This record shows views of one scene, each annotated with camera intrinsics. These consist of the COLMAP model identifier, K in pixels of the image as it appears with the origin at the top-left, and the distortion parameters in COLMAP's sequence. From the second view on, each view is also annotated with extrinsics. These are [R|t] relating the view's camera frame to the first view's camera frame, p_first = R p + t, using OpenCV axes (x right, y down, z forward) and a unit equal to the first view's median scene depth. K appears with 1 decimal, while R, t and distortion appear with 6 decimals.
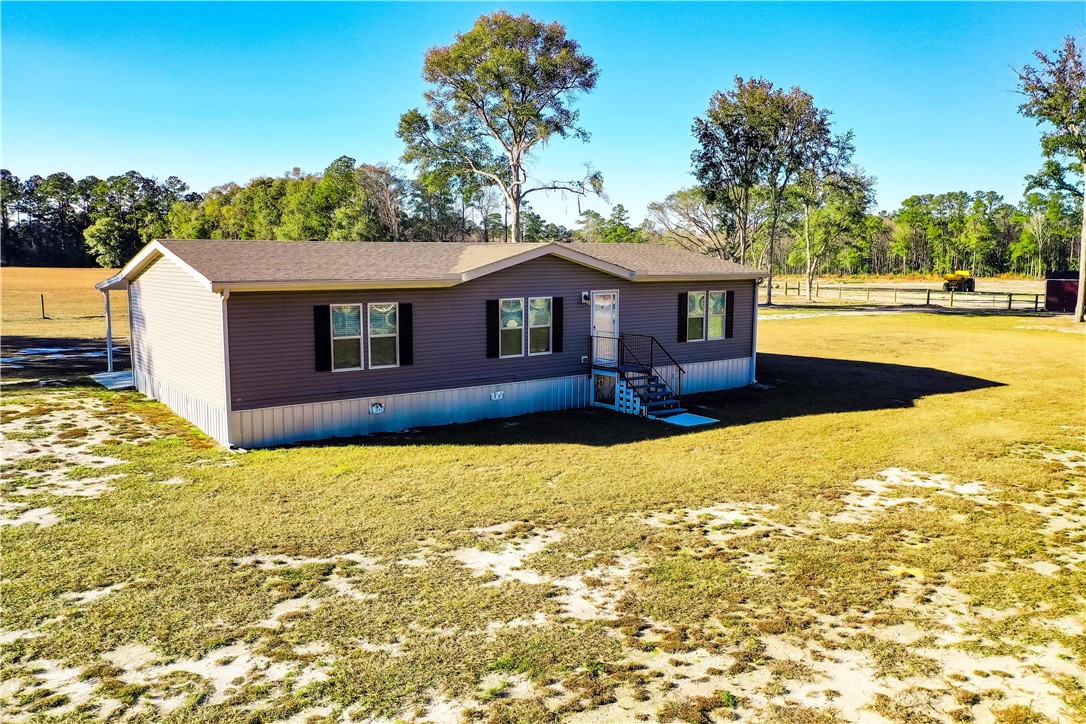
lens RADIAL K [[857.7, 0, 536.9], [0, 857.7, 363.5], [0, 0, 1]] dist [0.002224, 0.001614]
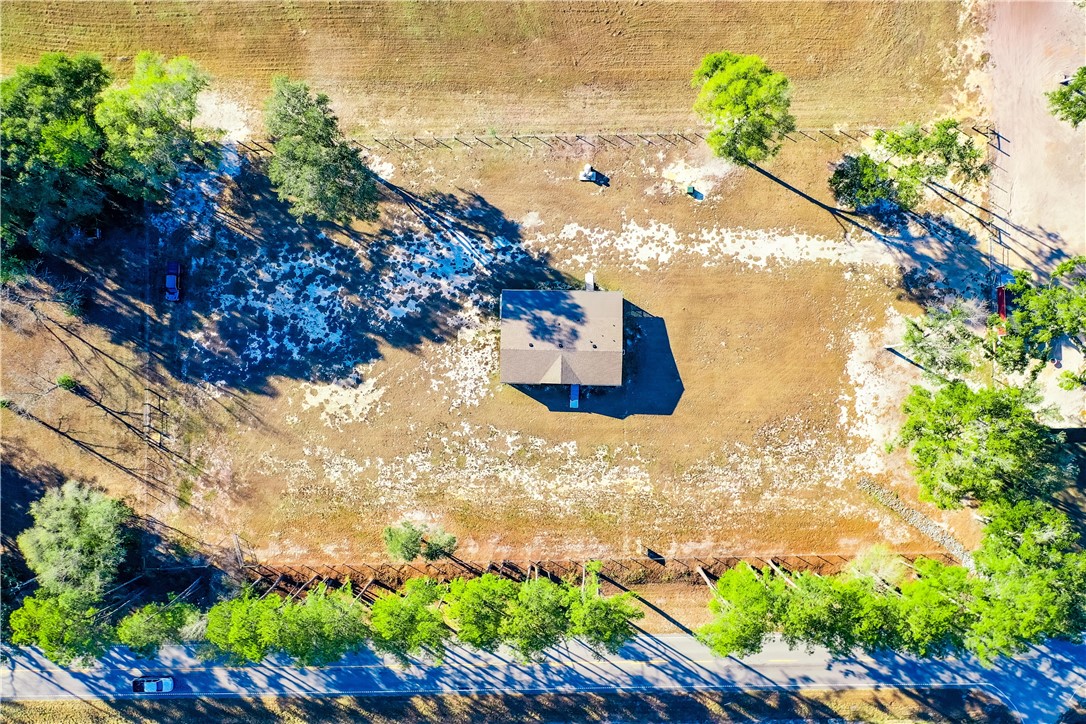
lens RADIAL K [[857.7, 0, 540.0], [0, 857.7, 362.2], [0, 0, 1]] dist [0.002224, 0.001614]
pose [[0.795899, 0.604707, -0.029579, -0.006100], [-0.064404, 0.133143, 0.989002, -6.102230], [0.601995, -0.785240, 0.144914, 0.257290]]
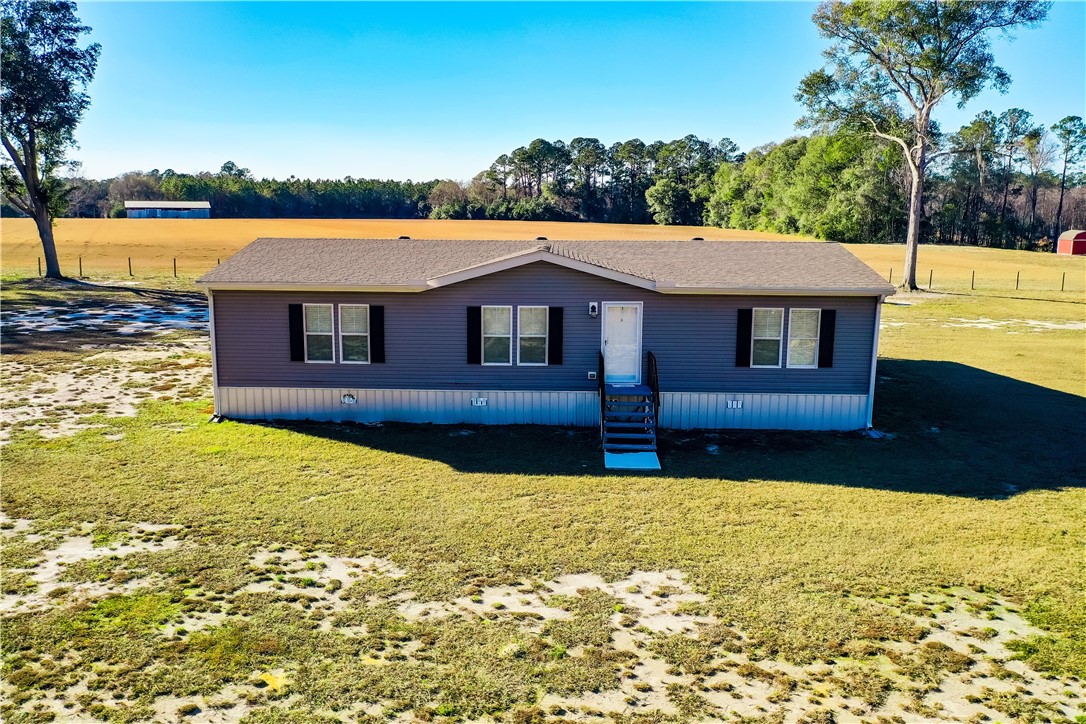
lens RADIAL K [[857.7, 0, 536.9], [0, 857.7, 363.4], [0, 0, 1]] dist [0.002224, 0.001614]
pose [[0.792271, 0.114180, -0.599391, 0.654336], [-0.083297, 0.993378, 0.079130, -0.100010], [0.604457, -0.012765, 0.796535, 0.266326]]
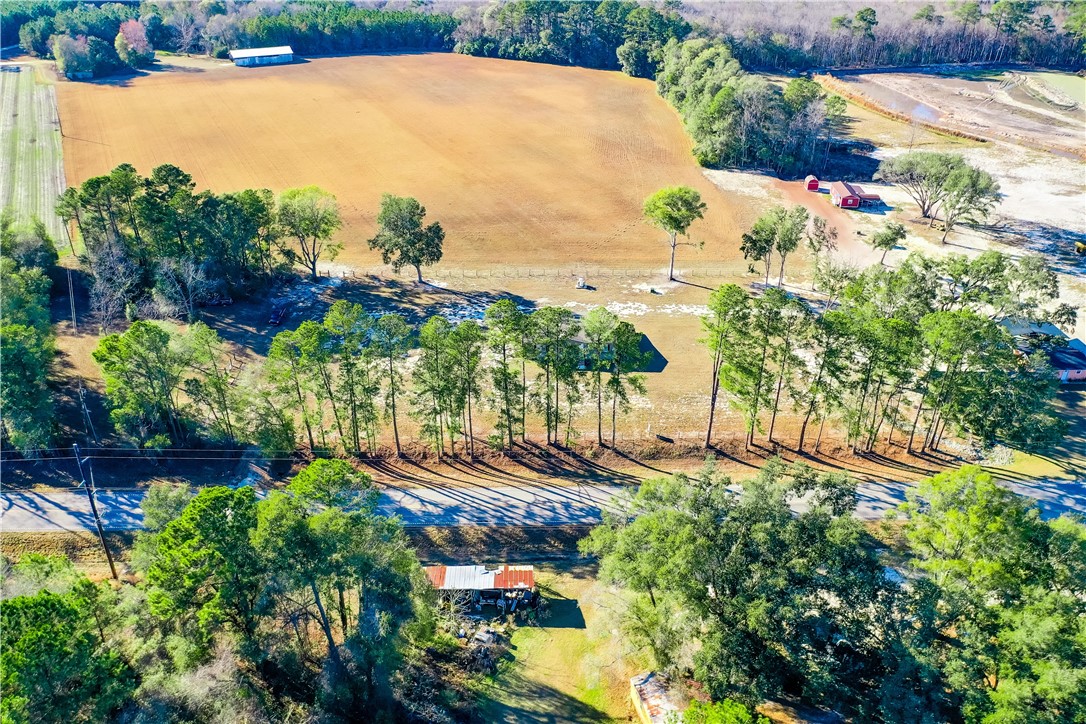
lens RADIAL K [[857.7, 0, 549.7], [0, 857.7, 361.9], [0, 0, 1]] dist [0.002224, 0.001614]
pose [[0.811972, 0.293456, -0.504565, 3.808885], [-0.079346, 0.911898, 0.402674, -3.029611], [0.578278, -0.286925, 0.763720, -4.918008]]
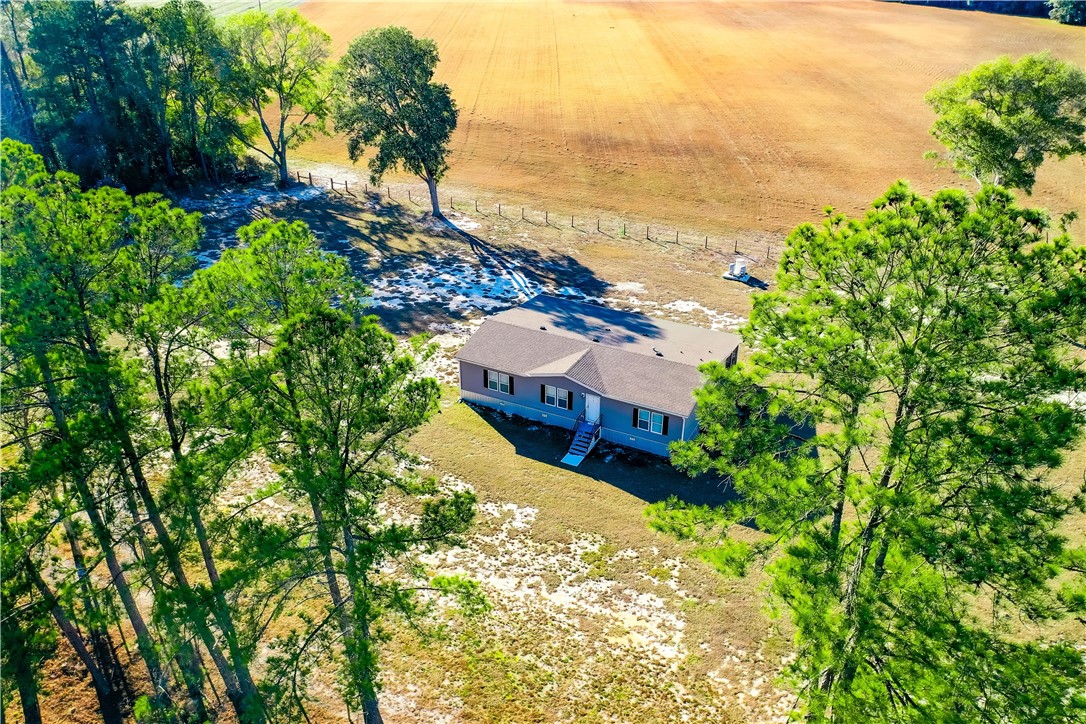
lens RADIAL K [[857.7, 0, 535.8], [0, 857.7, 360.3], [0, 0, 1]] dist [0.002224, 0.001614]
pose [[0.445435, 0.424895, -0.788069, 2.177931], [-0.109462, 0.899456, 0.423080, -1.372780], [0.888598, -0.102191, 0.447159, -0.236783]]
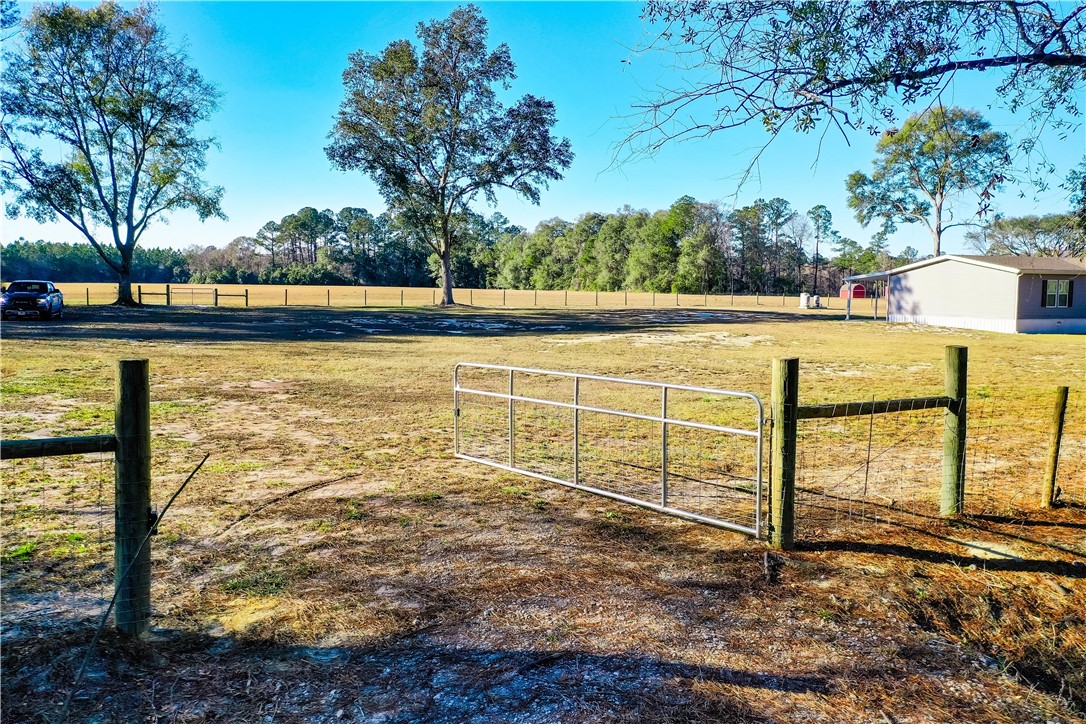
lens RADIAL K [[857.7, 0, 538.3], [0, 857.7, 355.8], [0, 0, 1]] dist [0.002224, 0.001614]
pose [[0.971196, 0.027257, -0.236719, -1.012414], [-0.037057, 0.998626, -0.037049, 0.277956], [0.235384, 0.044754, 0.970872, -1.631119]]
